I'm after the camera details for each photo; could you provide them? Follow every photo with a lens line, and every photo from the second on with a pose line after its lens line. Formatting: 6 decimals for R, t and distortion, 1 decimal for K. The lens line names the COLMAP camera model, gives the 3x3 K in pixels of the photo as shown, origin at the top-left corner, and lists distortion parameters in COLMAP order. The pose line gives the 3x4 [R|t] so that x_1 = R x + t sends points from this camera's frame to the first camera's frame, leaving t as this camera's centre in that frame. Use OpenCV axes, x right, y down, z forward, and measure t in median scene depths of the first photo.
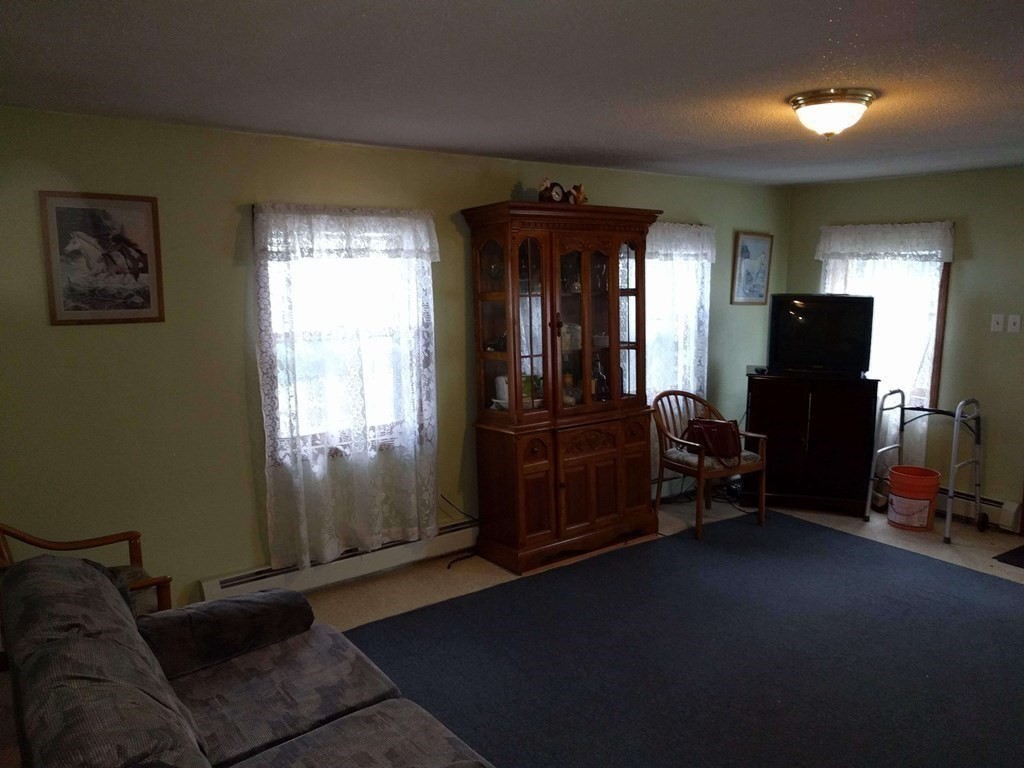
lens RADIAL K [[805.1, 0, 512.0], [0, 805.1, 384.0], [0, 0, 1]] dist [-0.004184, -0.001922]
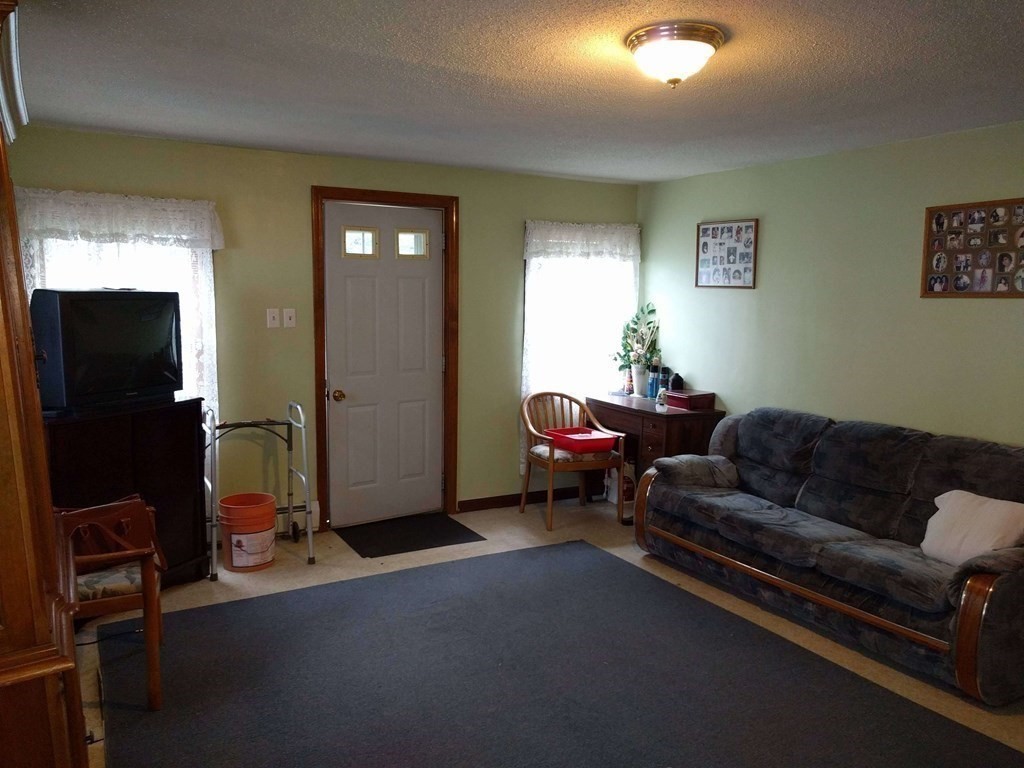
lens RADIAL K [[806.2, 0, 512.0], [0, 806.2, 384.0], [0, 0, 1]] dist [0.160954, -0.000490]
pose [[0.175228, -0.131705, 0.975679, -0.272966], [0.141565, 0.984084, 0.107415, -0.063058], [-0.974297, 0.119300, 0.191084, 0.556041]]
